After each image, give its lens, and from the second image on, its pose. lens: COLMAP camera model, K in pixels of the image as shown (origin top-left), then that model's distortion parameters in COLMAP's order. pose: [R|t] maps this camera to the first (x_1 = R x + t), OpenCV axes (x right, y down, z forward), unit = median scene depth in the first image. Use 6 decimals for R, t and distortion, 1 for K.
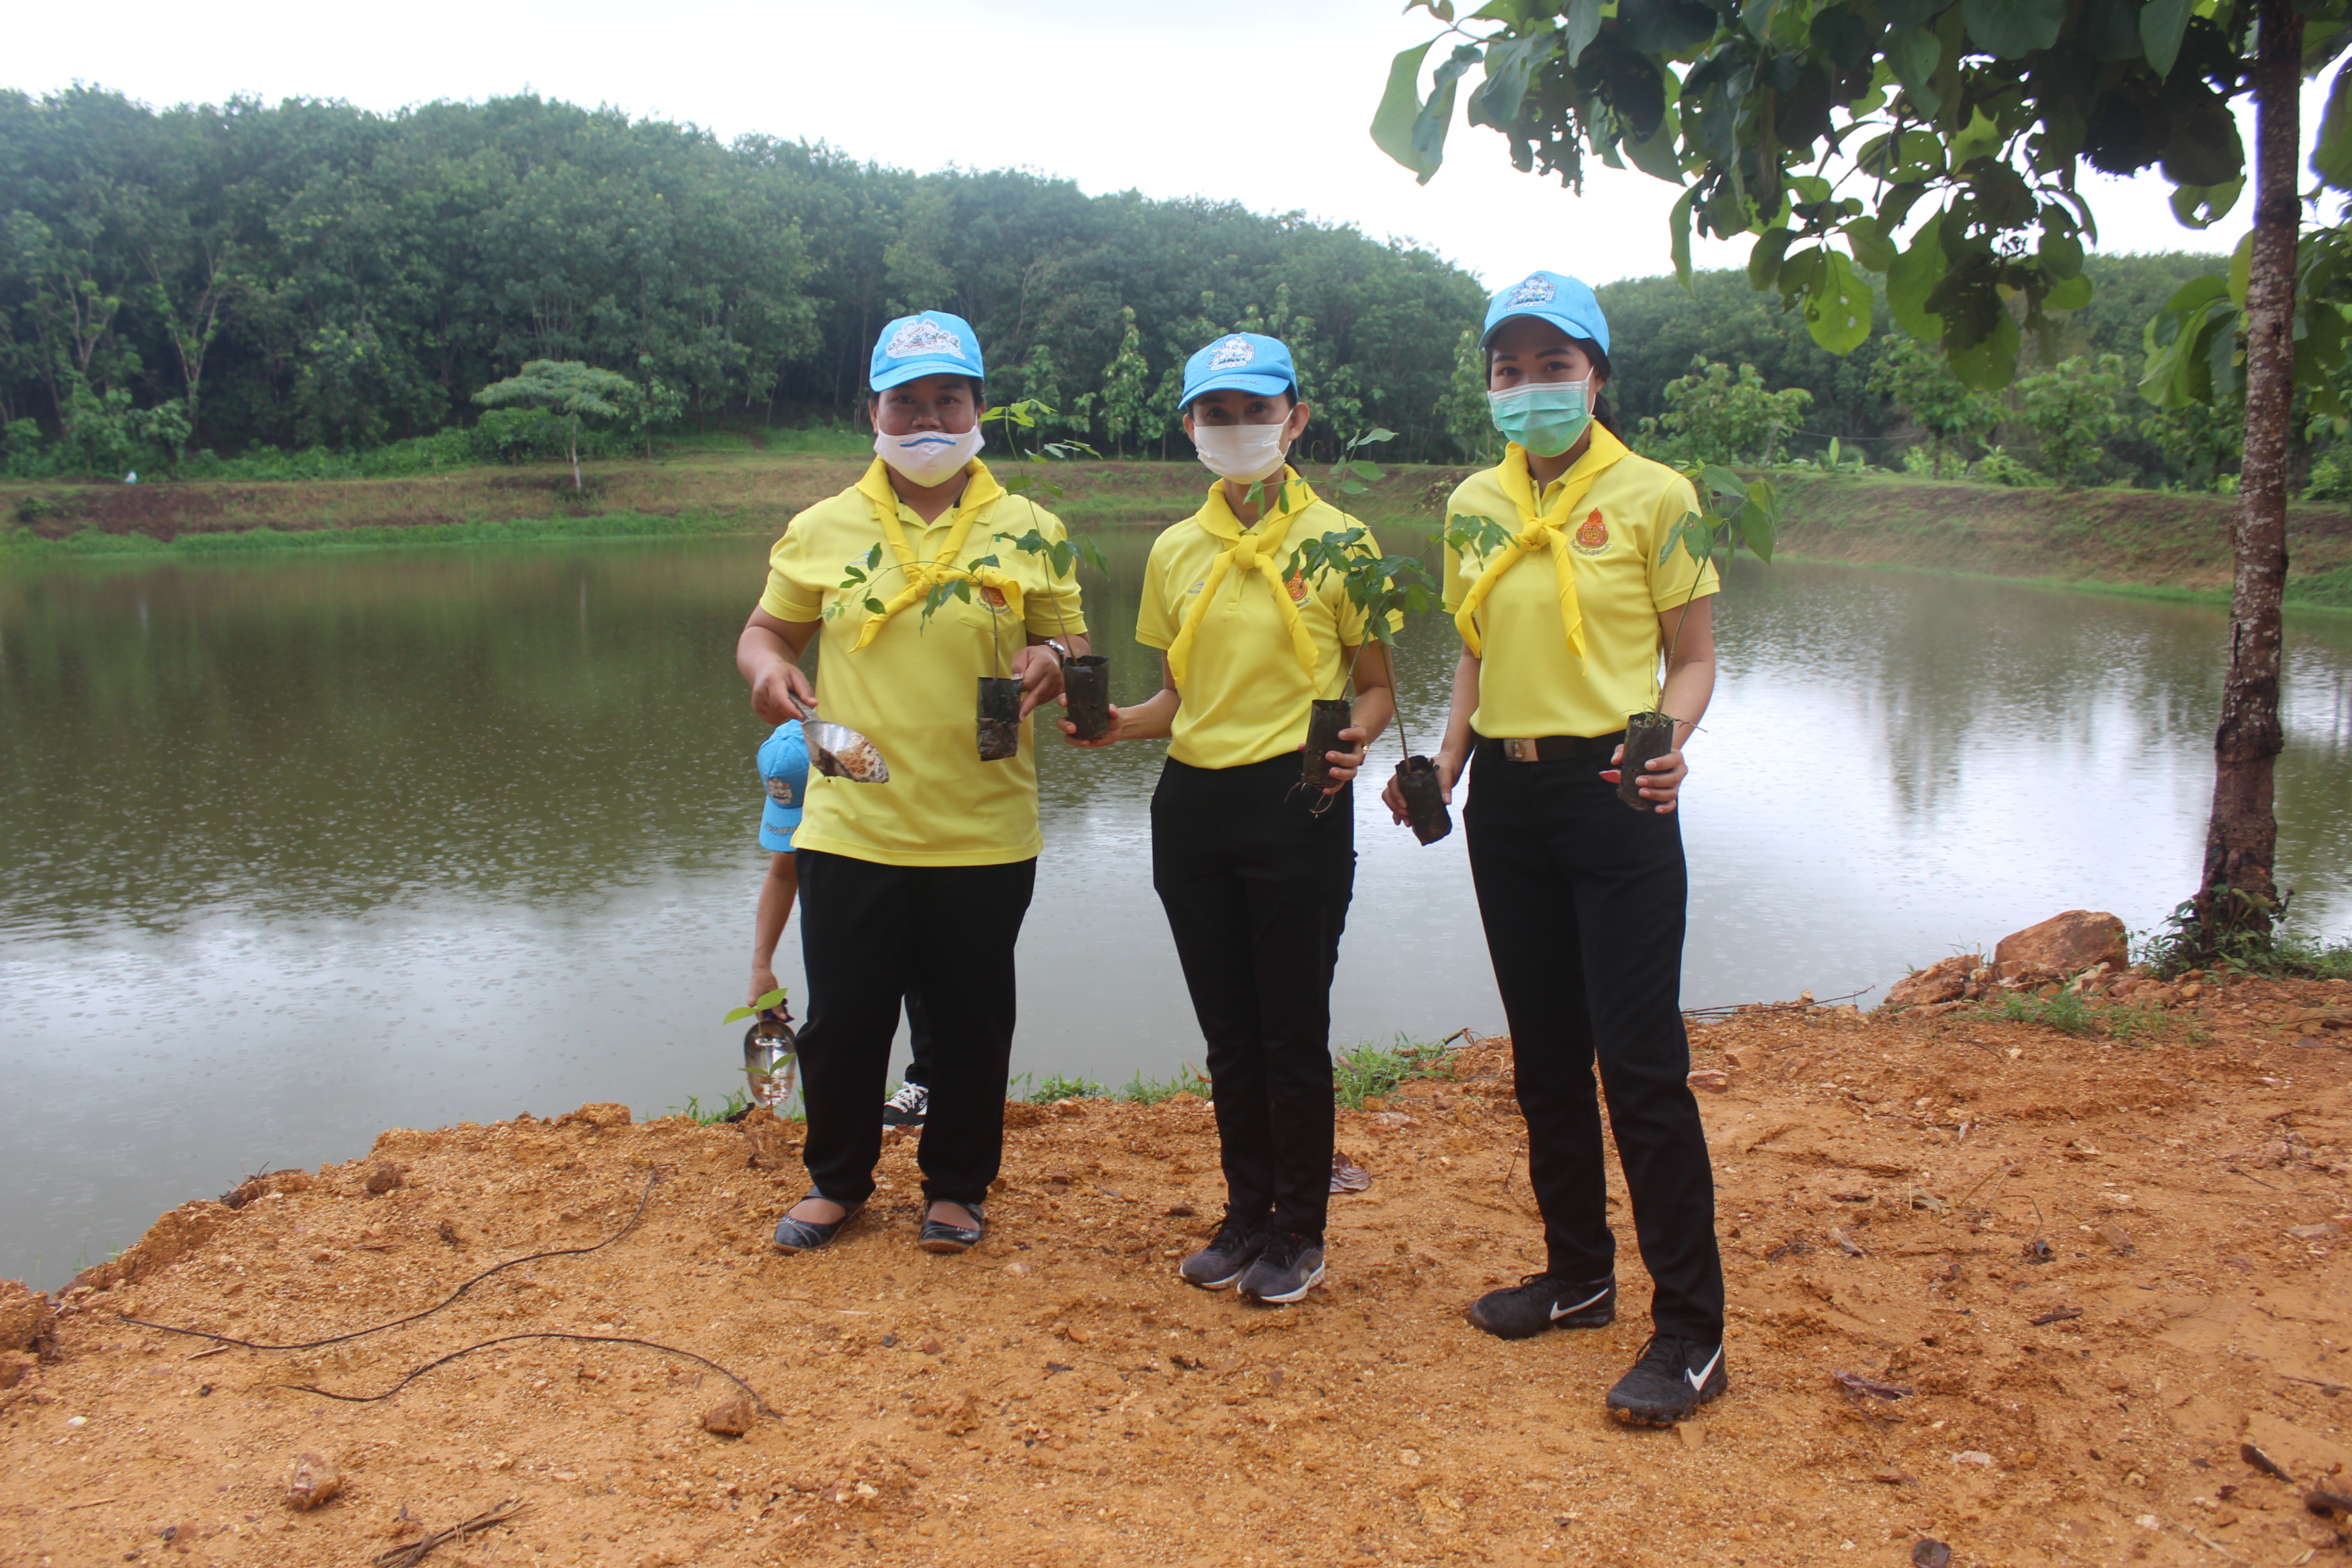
lens RADIAL K [[1951.9, 0, 1158.7], [0, 1951.9, 783.4], [0, 0, 1]] dist [-0.168231, 0.147072]
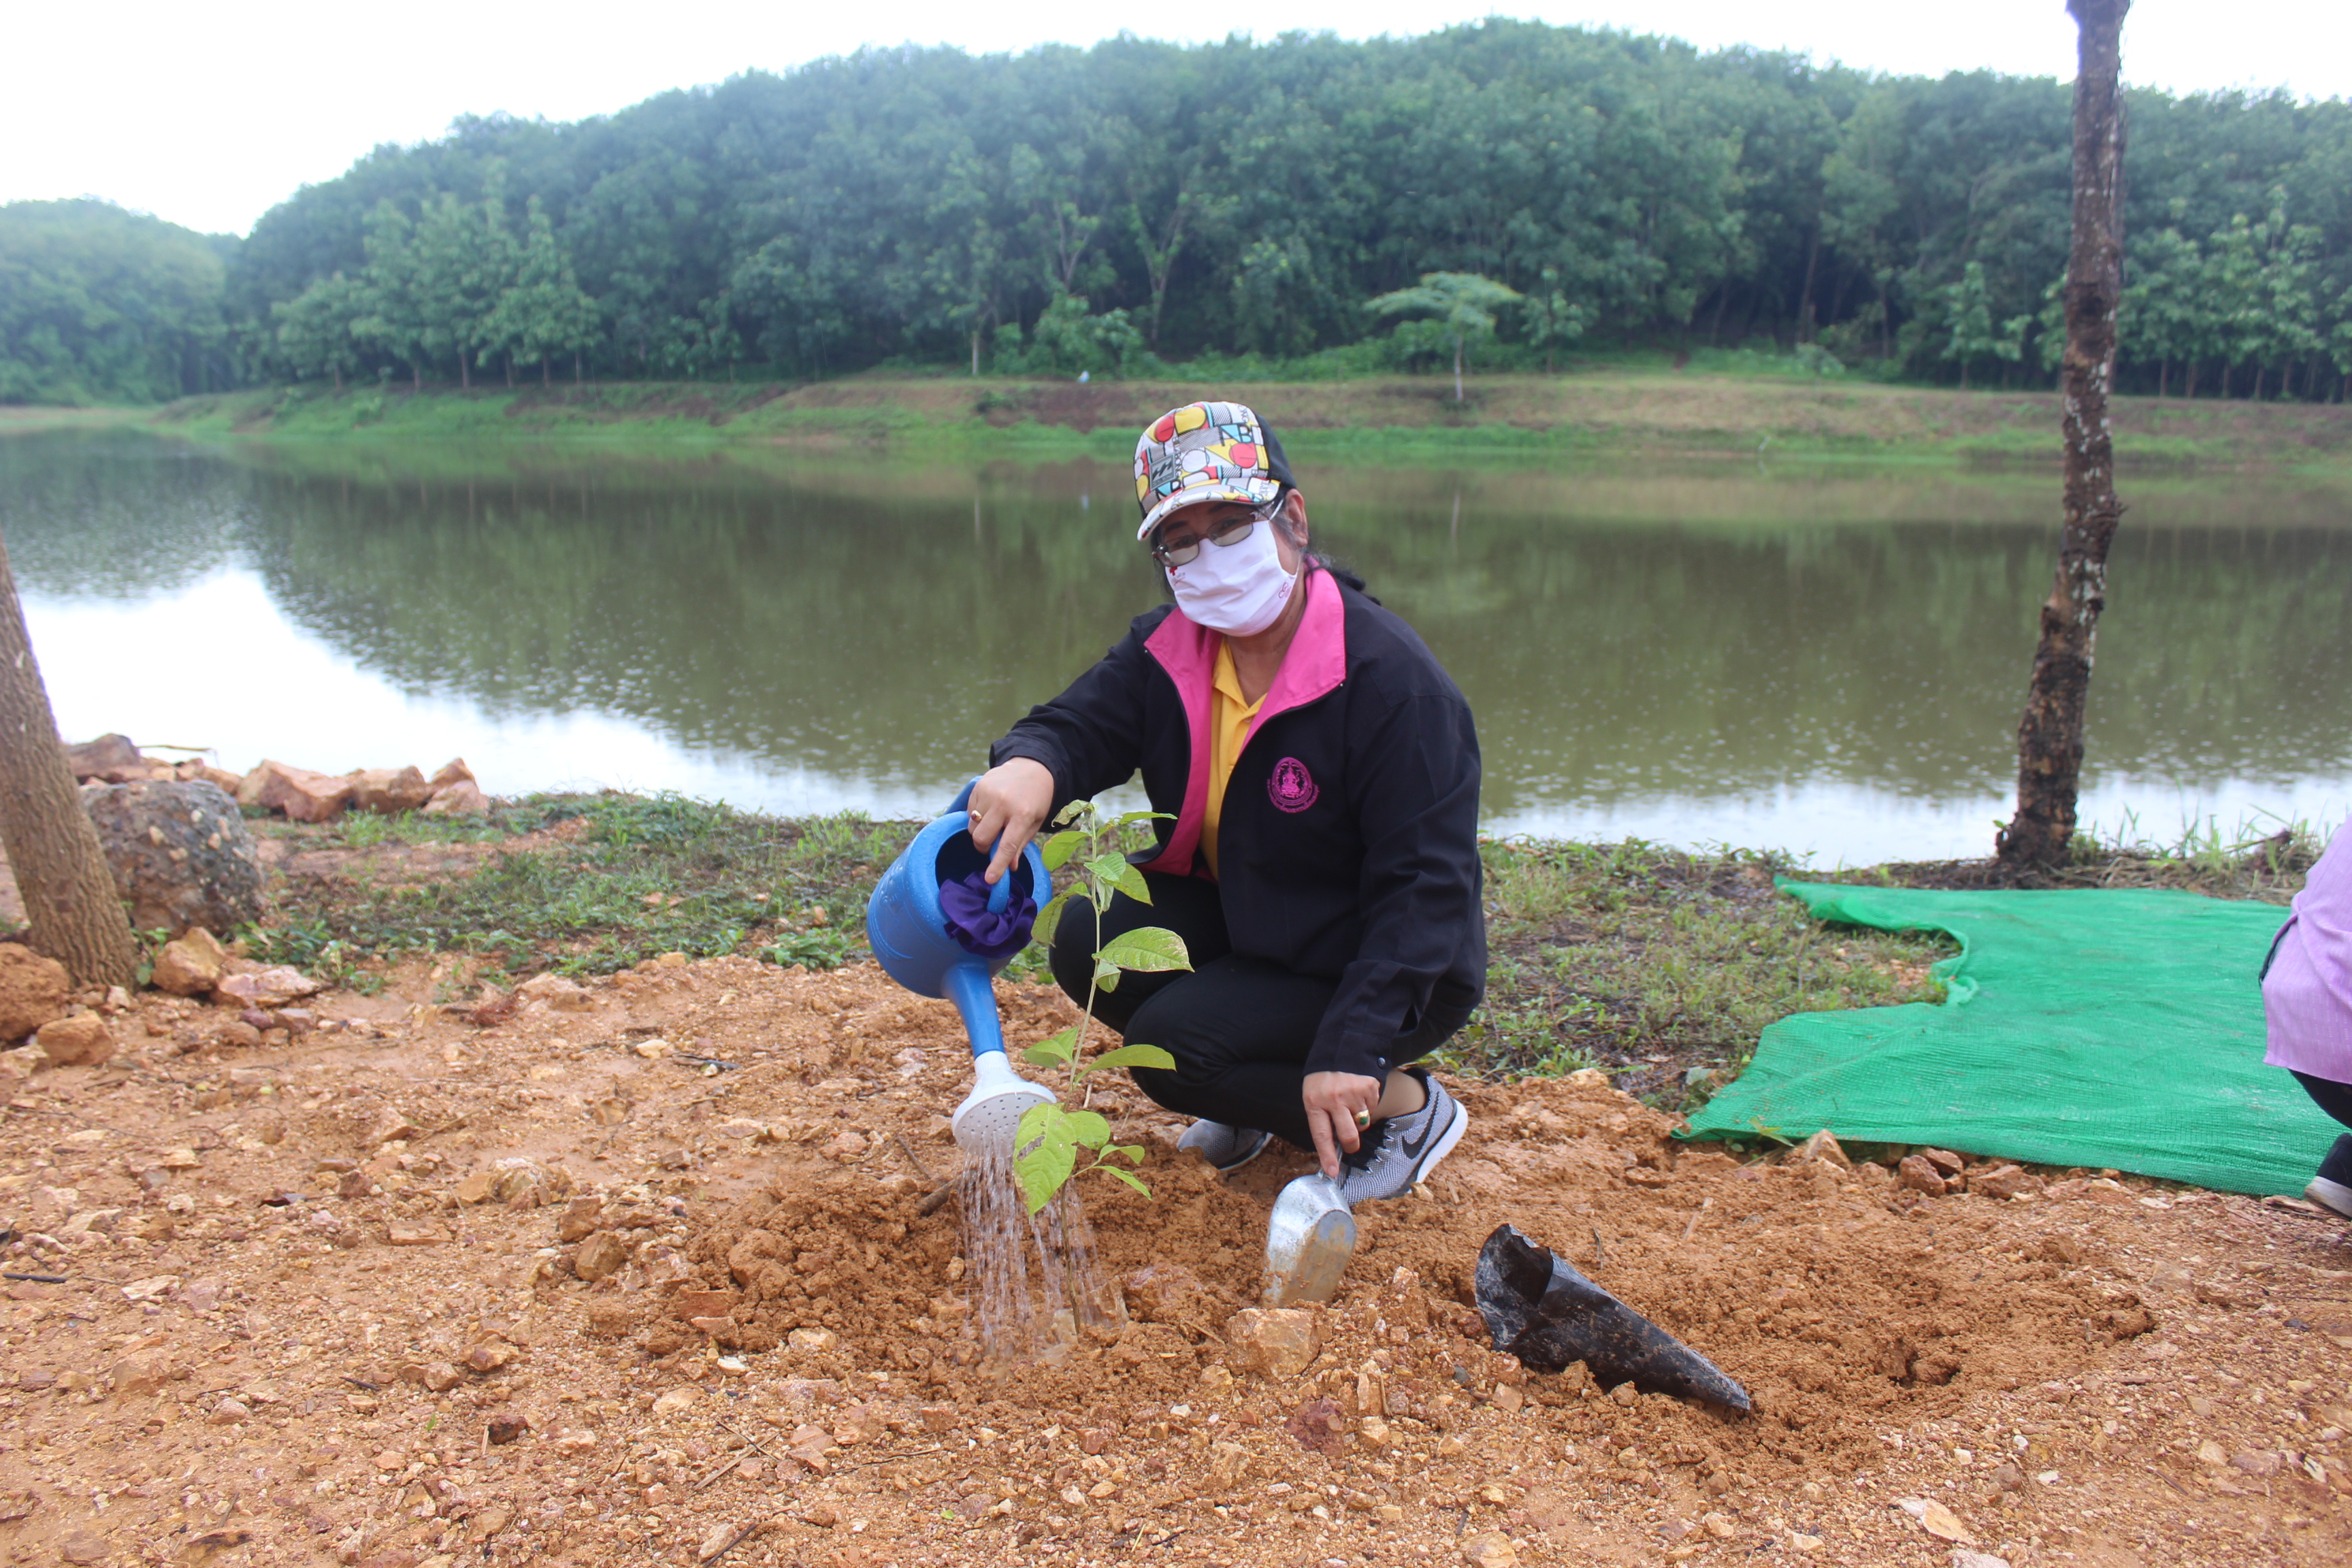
lens RADIAL K [[1951.9, 0, 1158.7], [0, 1951.9, 783.4], [0, 0, 1]] dist [-0.168231, 0.147072]
pose [[0.827486, 0.124098, -0.547600, 0.144269], [-0.102730, 0.992269, 0.069633, -0.006196], [0.552008, -0.001366, 0.833838, 0.051963]]
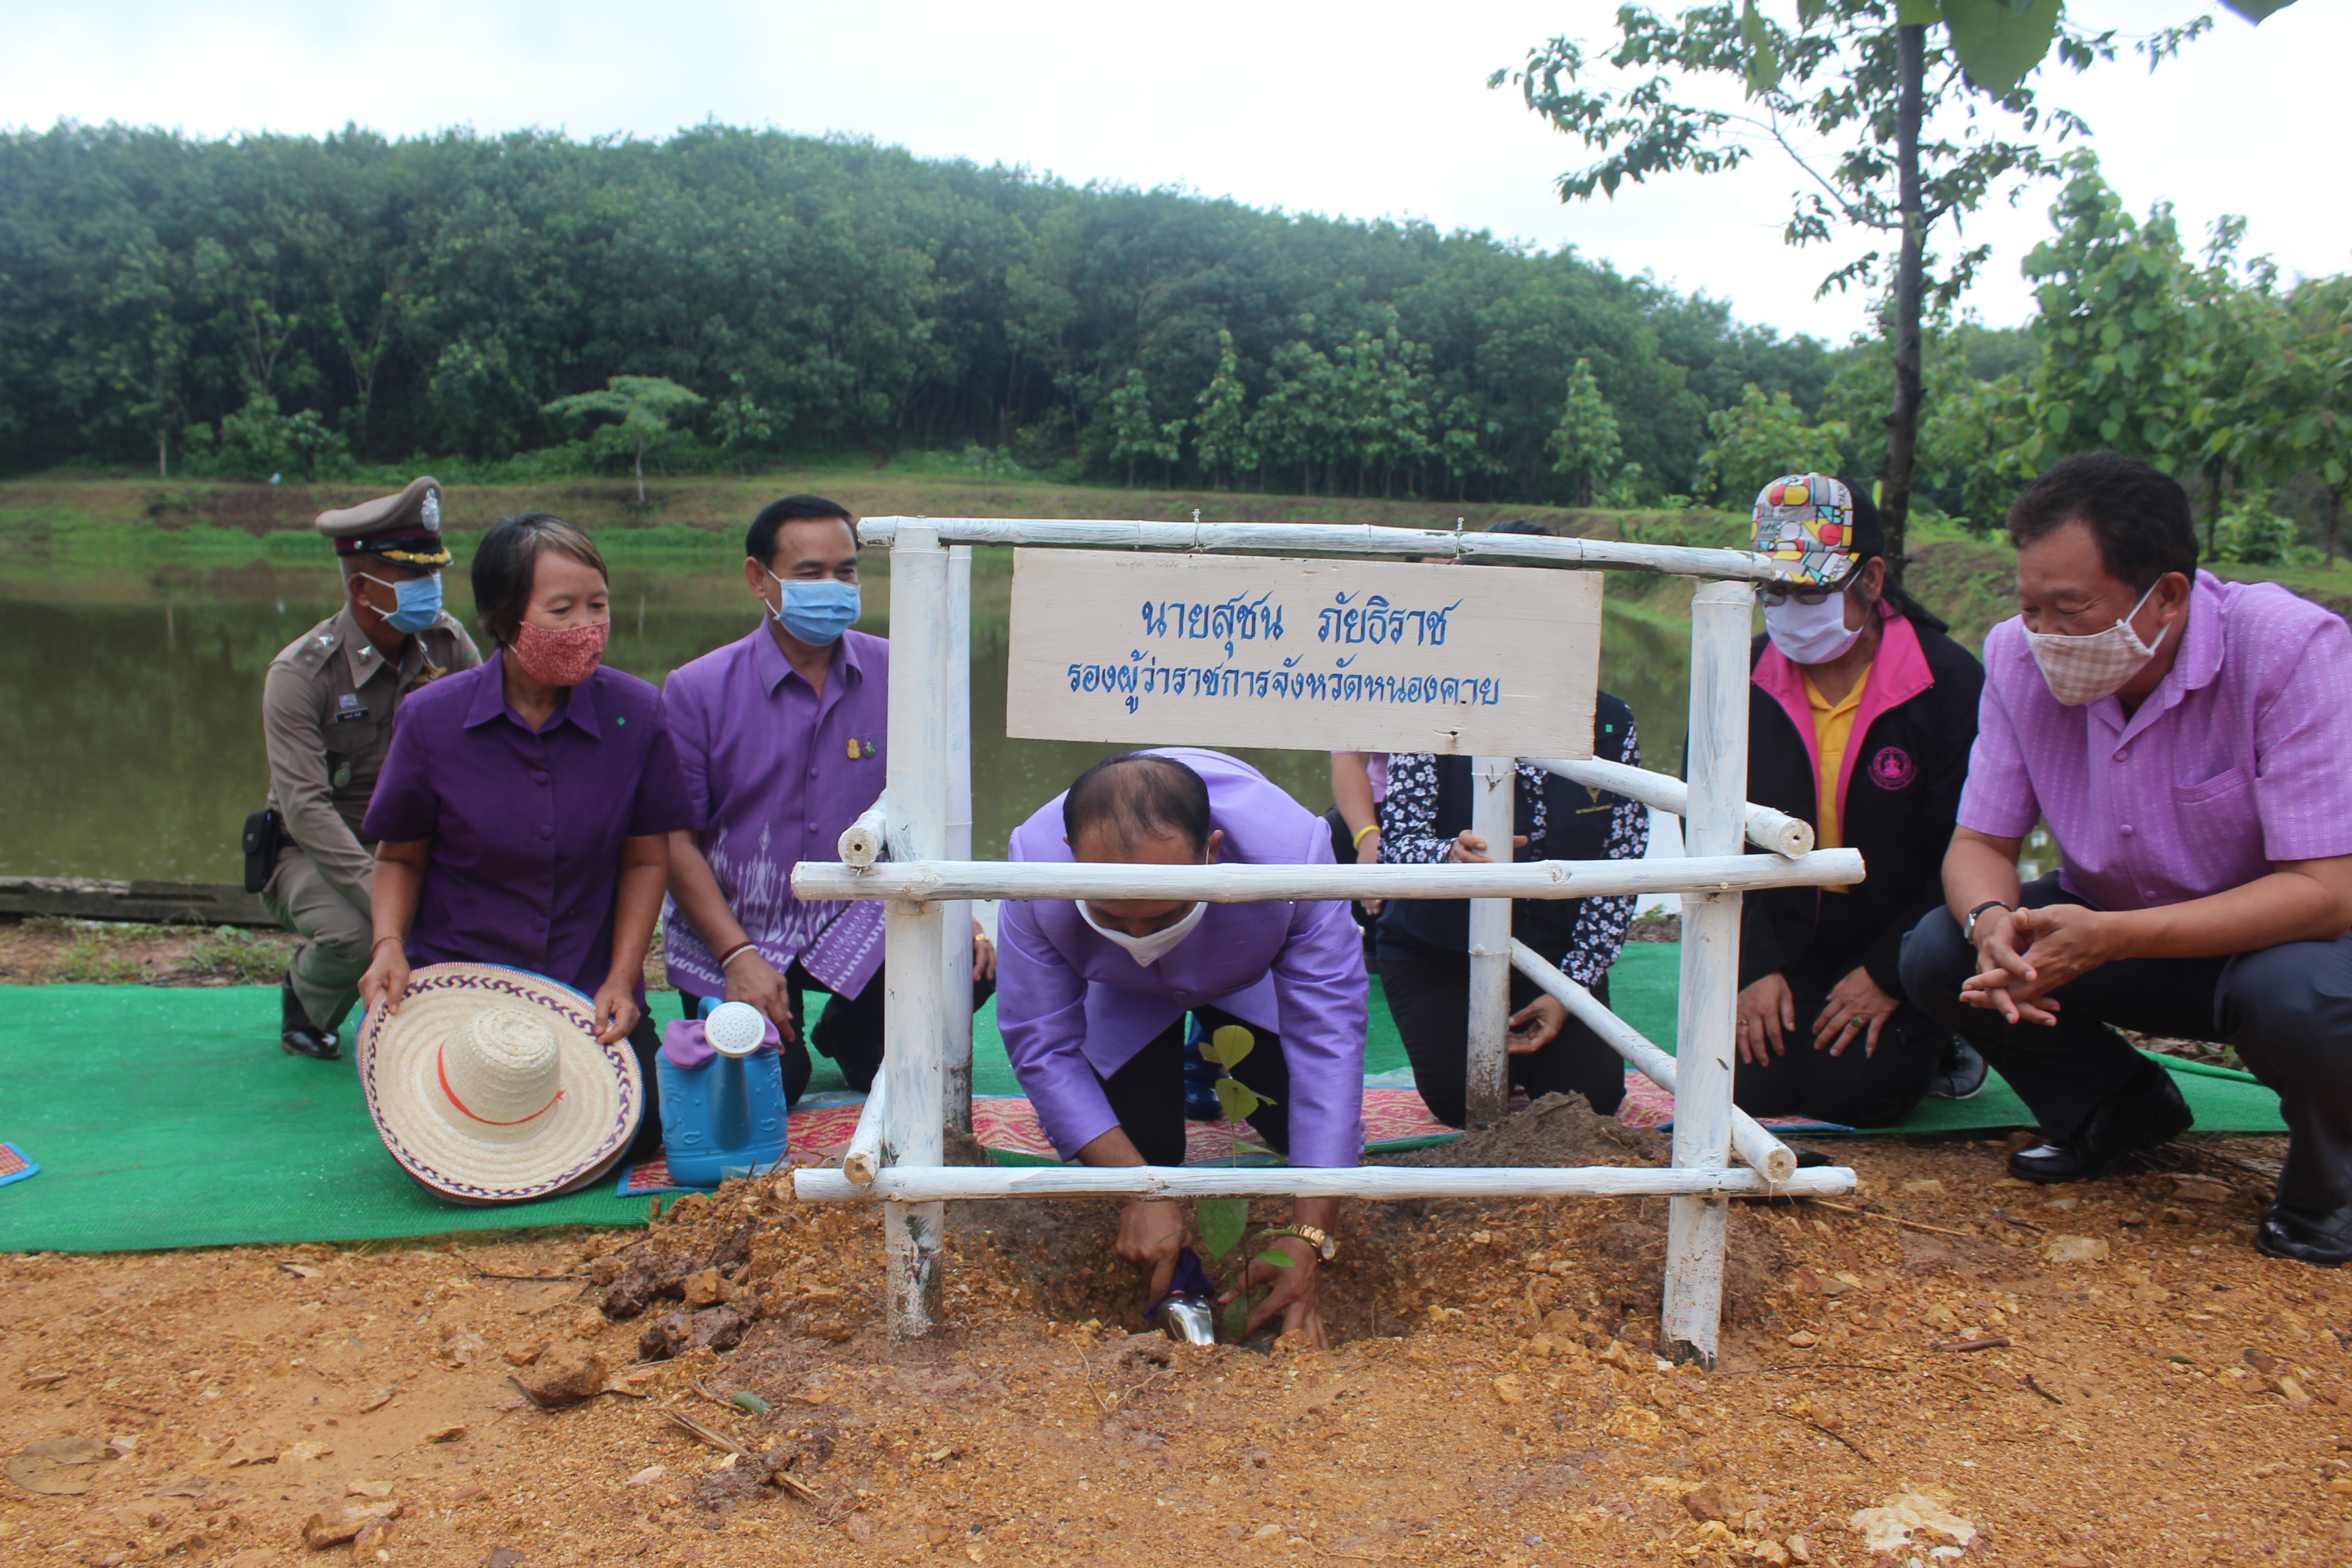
lens RADIAL K [[1951.9, 0, 1158.7], [0, 1951.9, 783.4], [0, 0, 1]] dist [-0.168231, 0.147072]
pose [[0.954856, 0.070253, -0.288644, 0.254732], [-0.076402, 0.997026, -0.010078, -0.013055], [0.287078, 0.031676, 0.957383, 0.091822]]
